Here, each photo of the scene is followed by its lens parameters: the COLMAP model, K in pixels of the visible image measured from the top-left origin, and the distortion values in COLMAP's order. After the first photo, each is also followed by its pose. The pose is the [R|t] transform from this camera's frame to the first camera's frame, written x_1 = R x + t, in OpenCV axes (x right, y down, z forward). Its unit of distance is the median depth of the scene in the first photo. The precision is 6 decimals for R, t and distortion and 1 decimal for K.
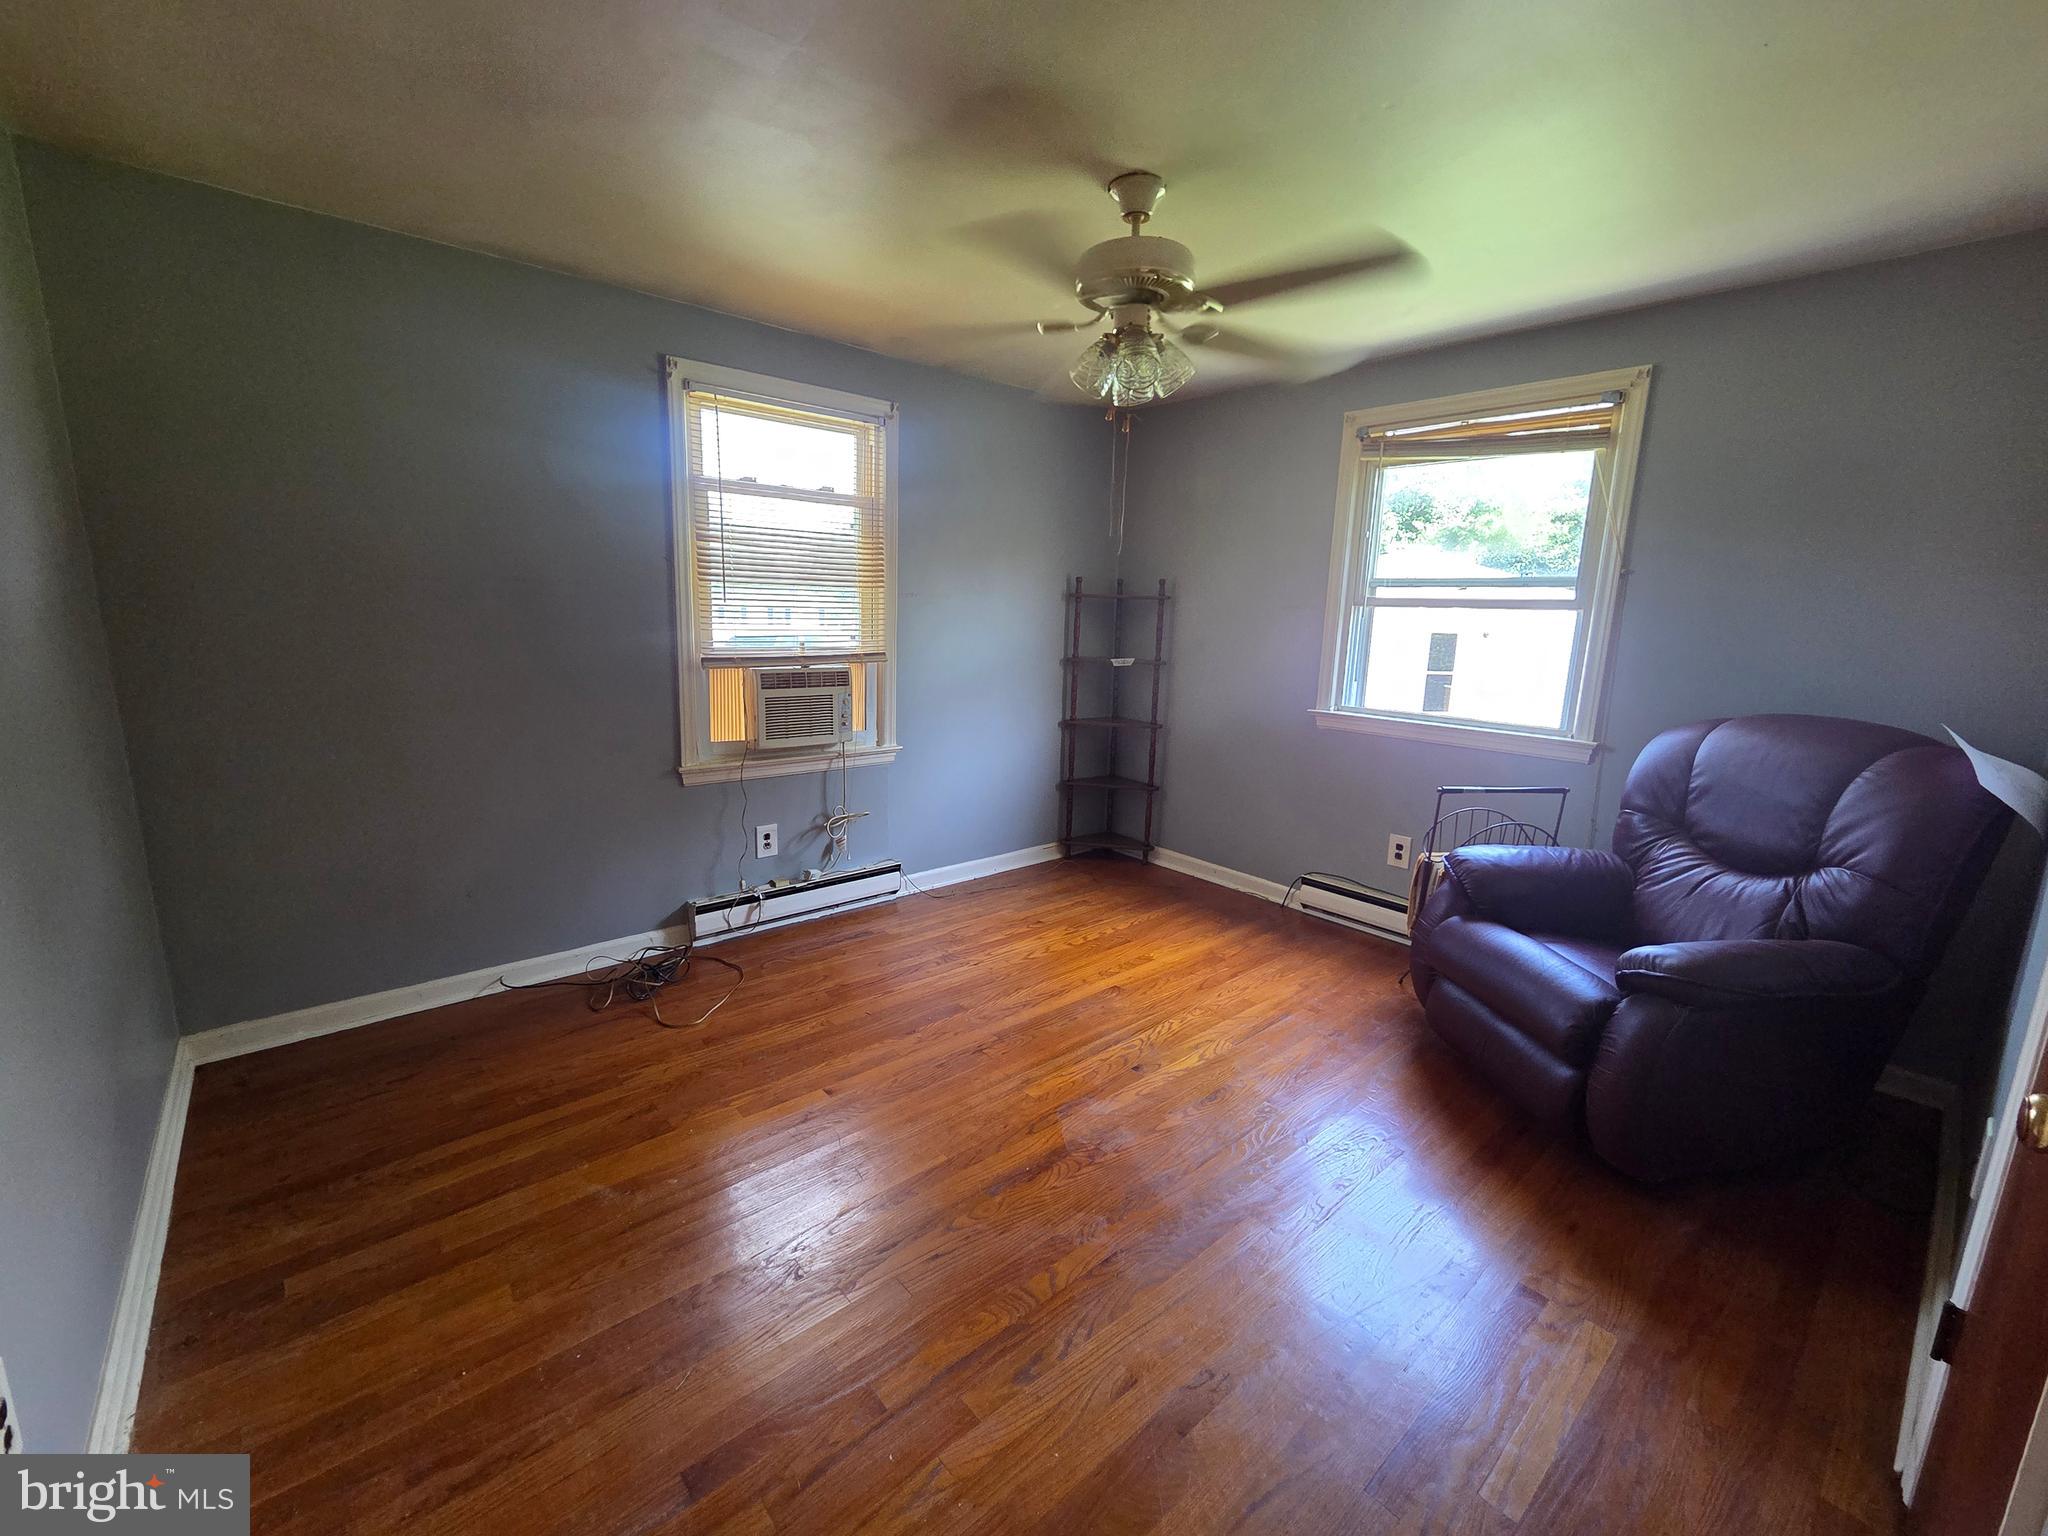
lens RADIAL K [[839.9, 0, 1014.1], [0, 839.9, 765.3], [0, 0, 1]] dist [-0.003378, 0.002314]
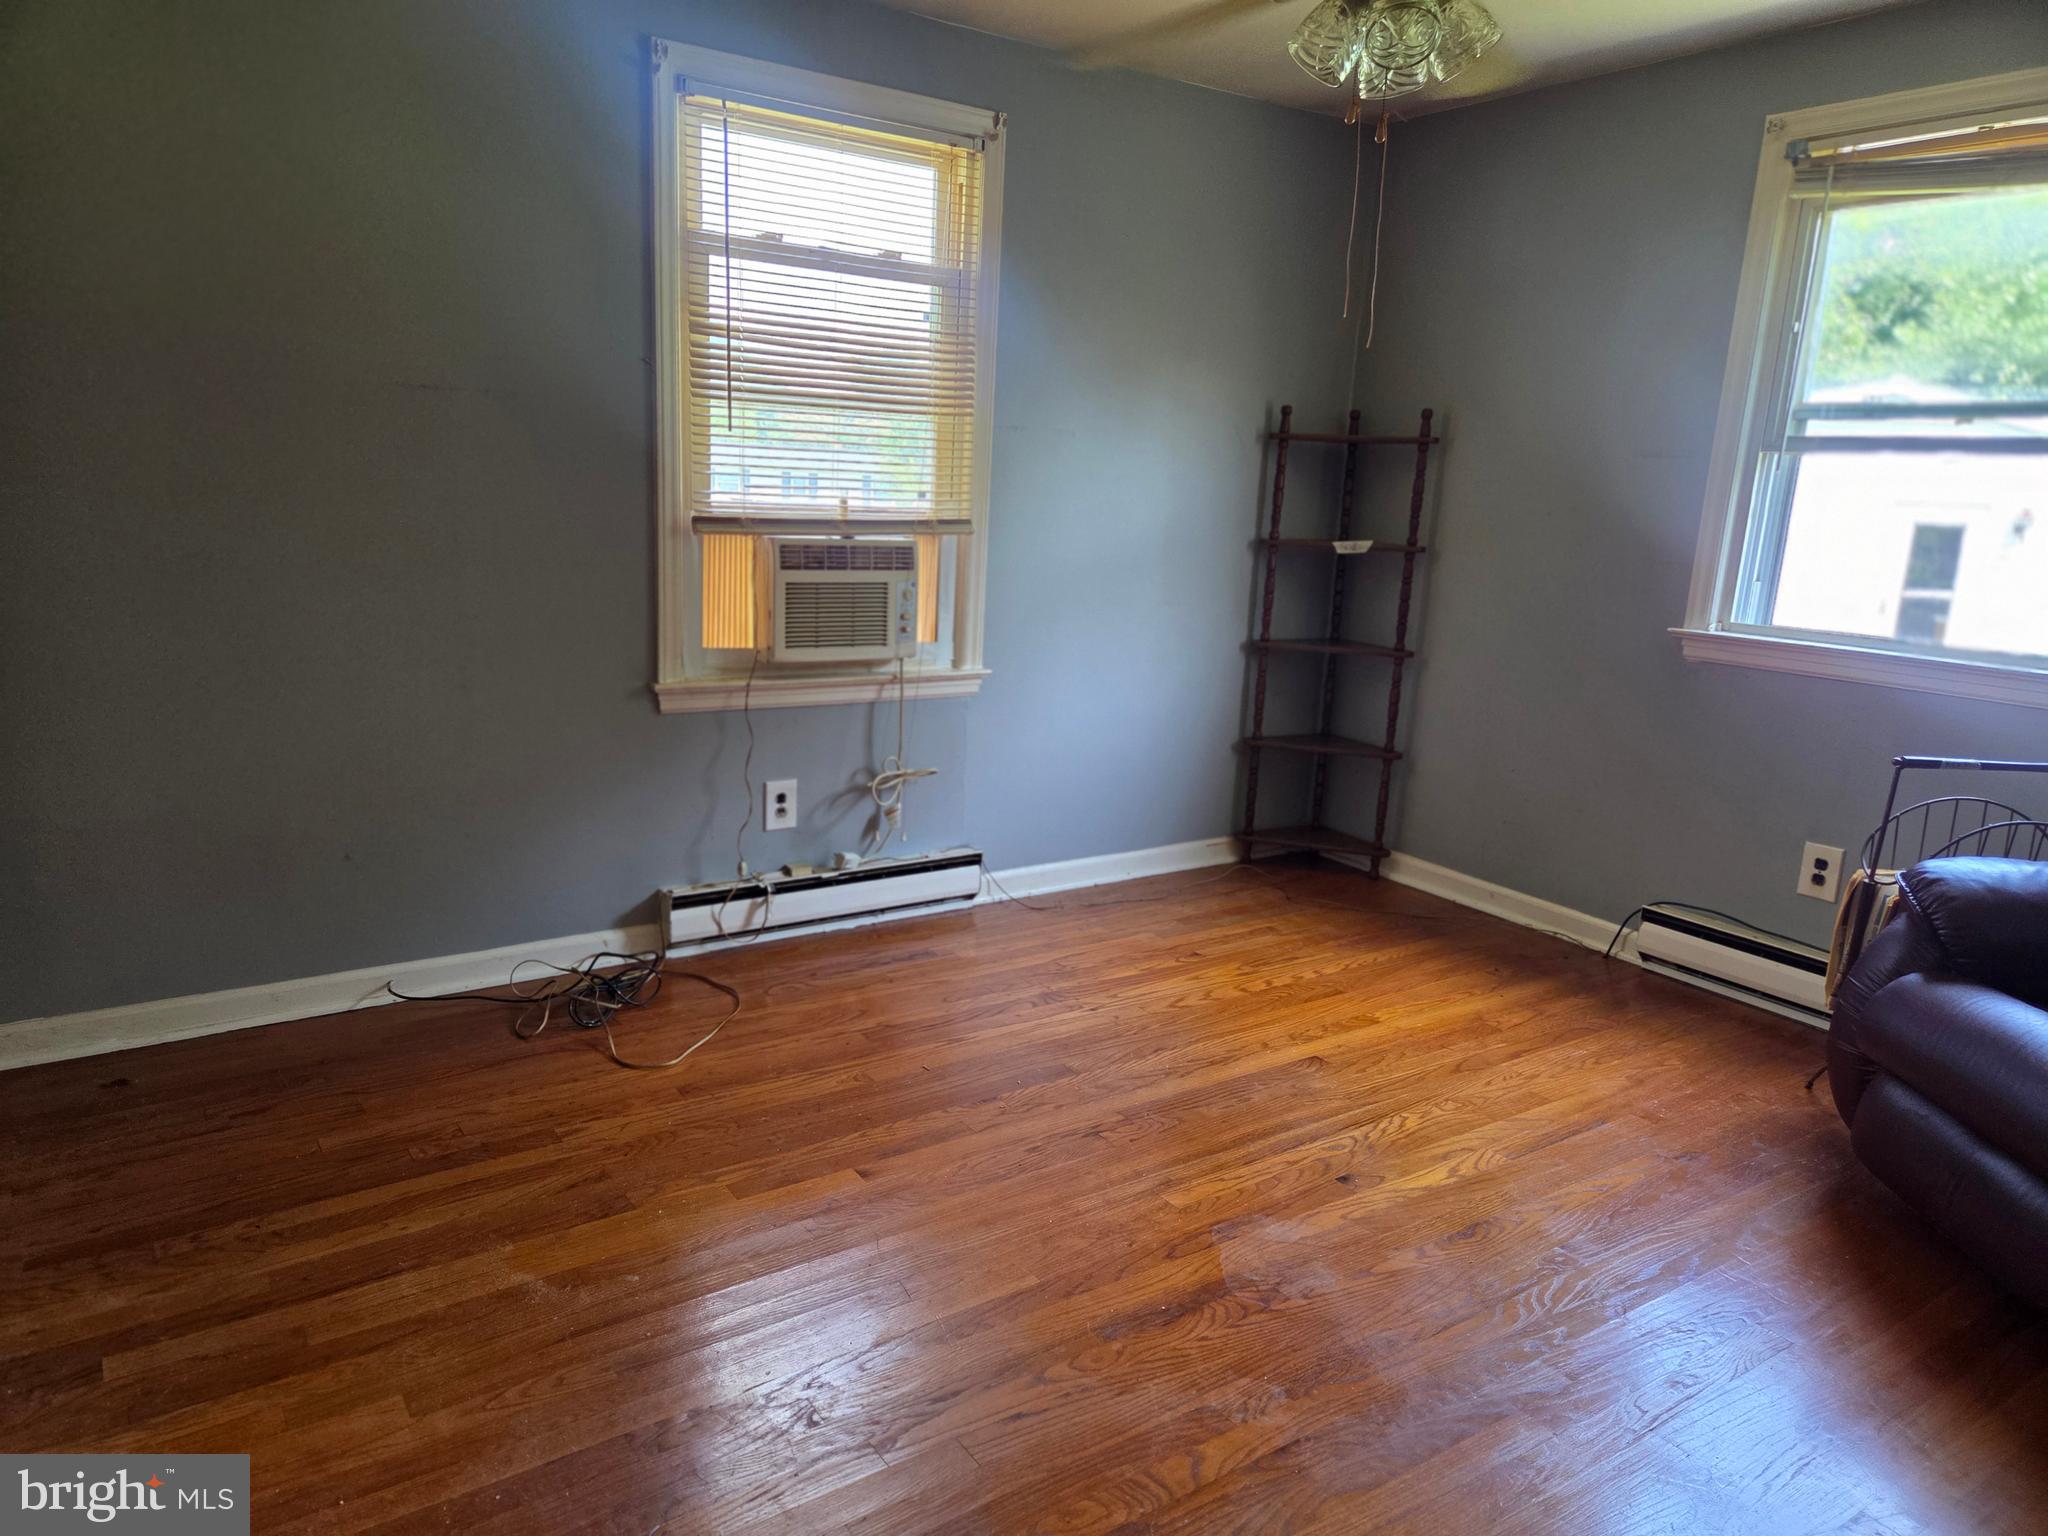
lens RADIAL K [[1353.6, 0, 1005.0], [0, 1353.6, 776.0], [0, 0, 1]] dist [0.066027, -0.054362]
pose [[0.992374, 0.042428, -0.115733, -0.000342], [-0.038860, 0.998702, 0.032922, 0.028309], [0.116979, -0.028174, 0.992735, -0.026687]]
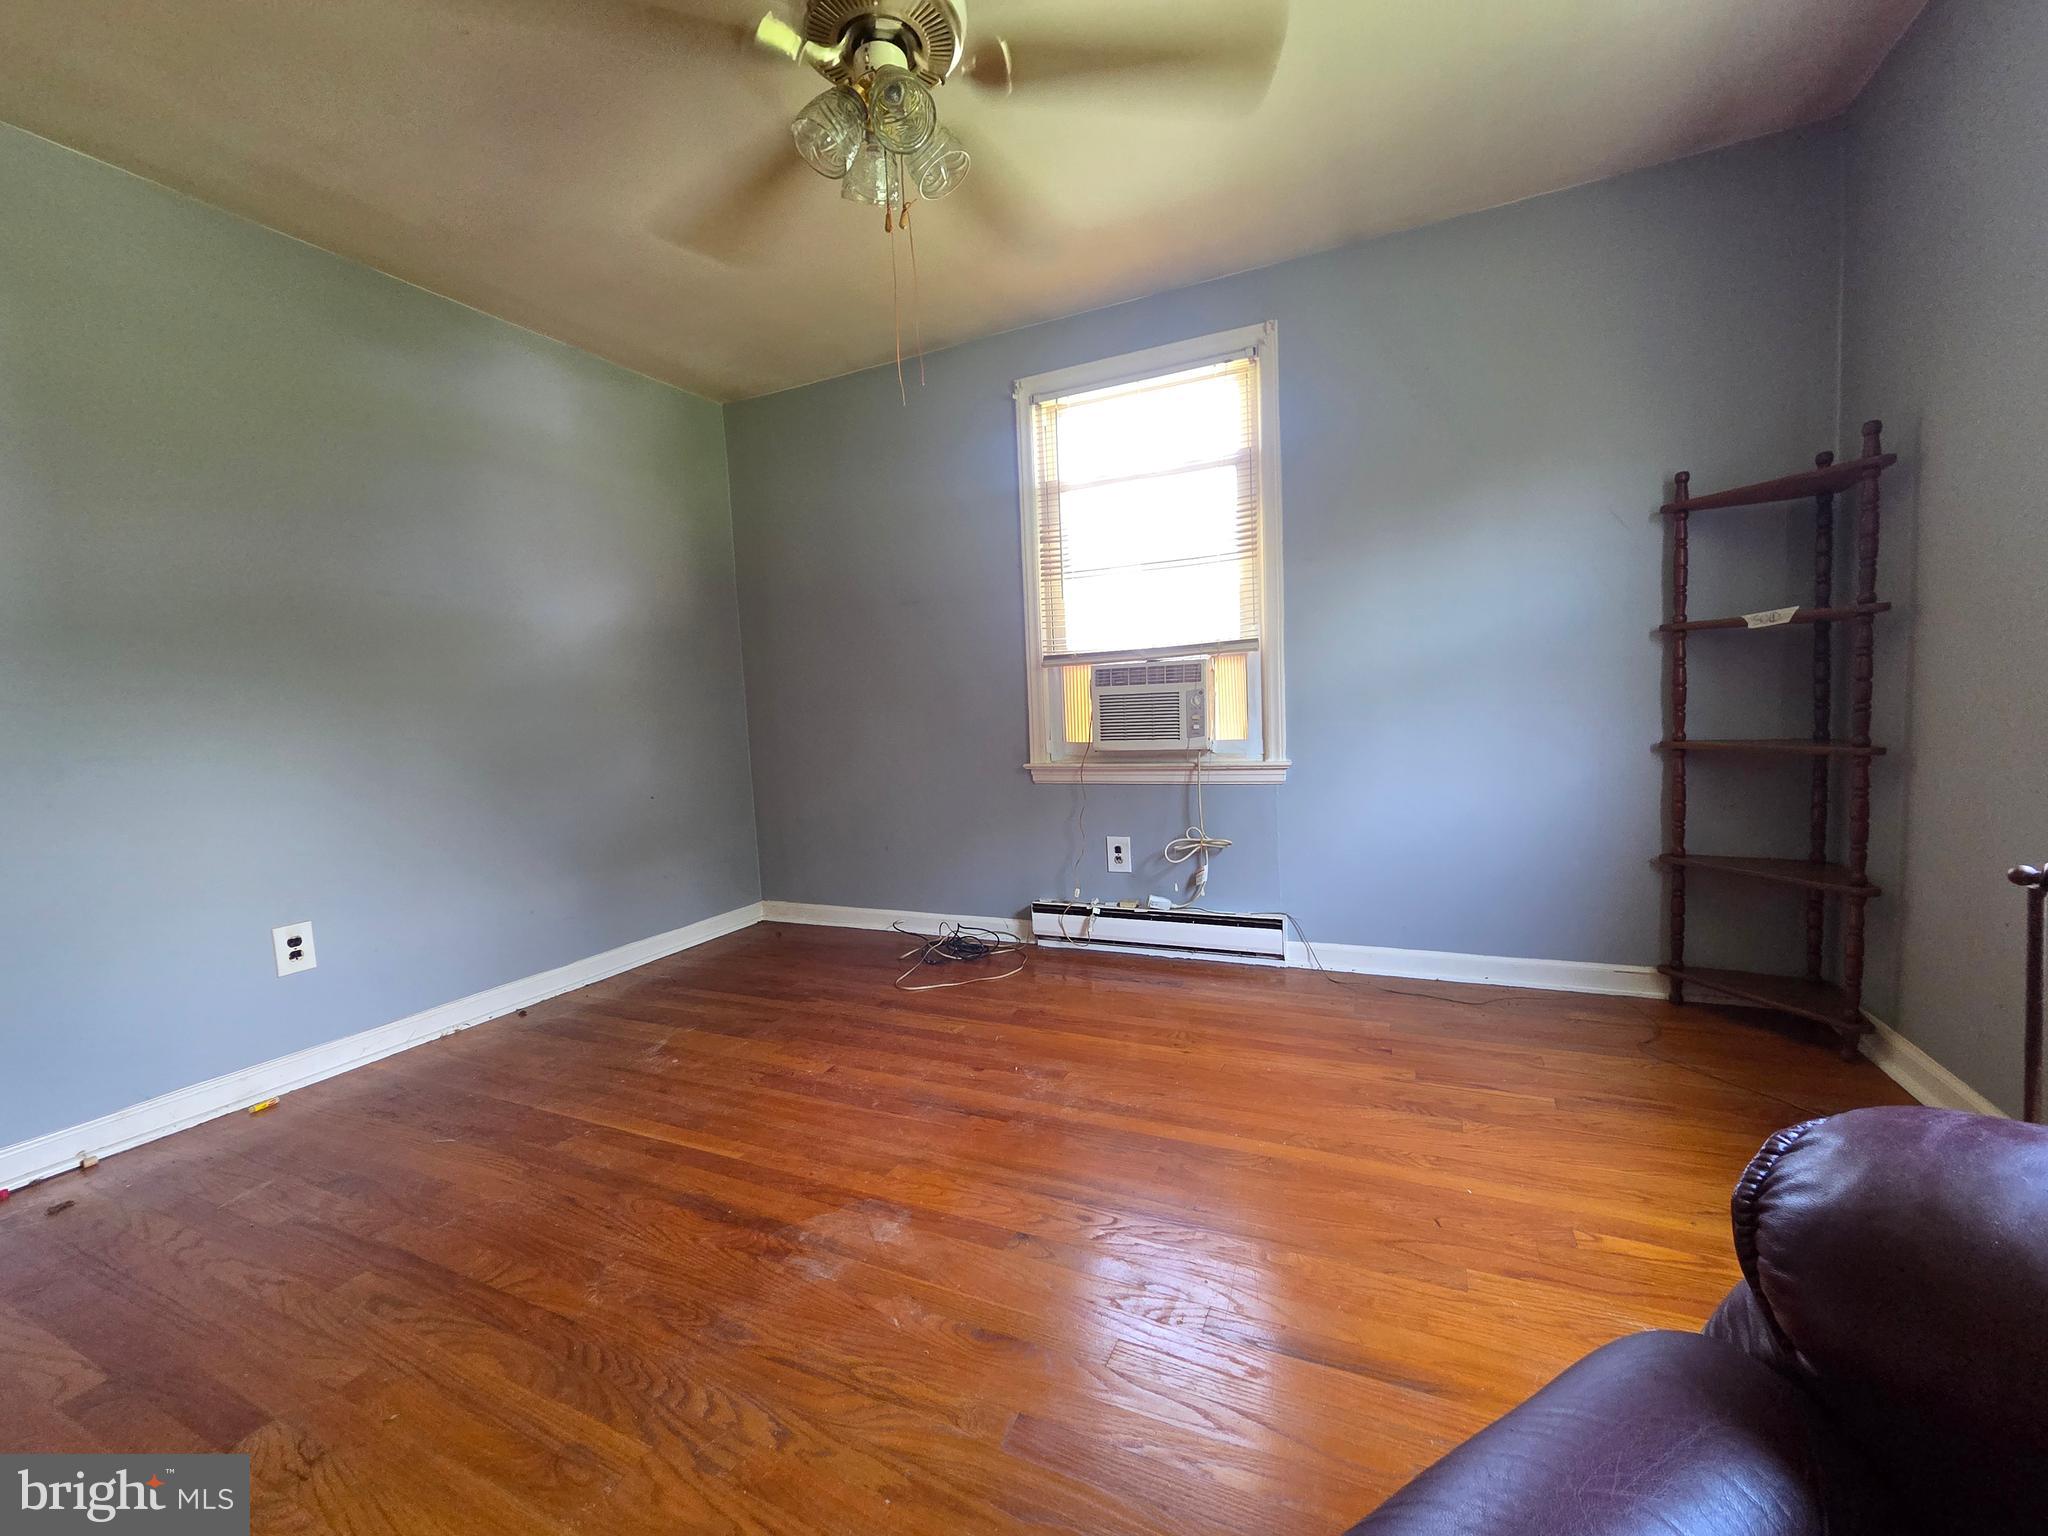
lens RADIAL K [[839.9, 0, 1016.8], [0, 839.9, 764.9], [0, 0, 1]] dist [-0.003378, 0.002314]
pose [[0.400184, 0.020847, -0.916198, 0.537511], [-0.113407, 0.993183, -0.026936, 0.032856], [0.909391, 0.114683, 0.399821, 0.561488]]
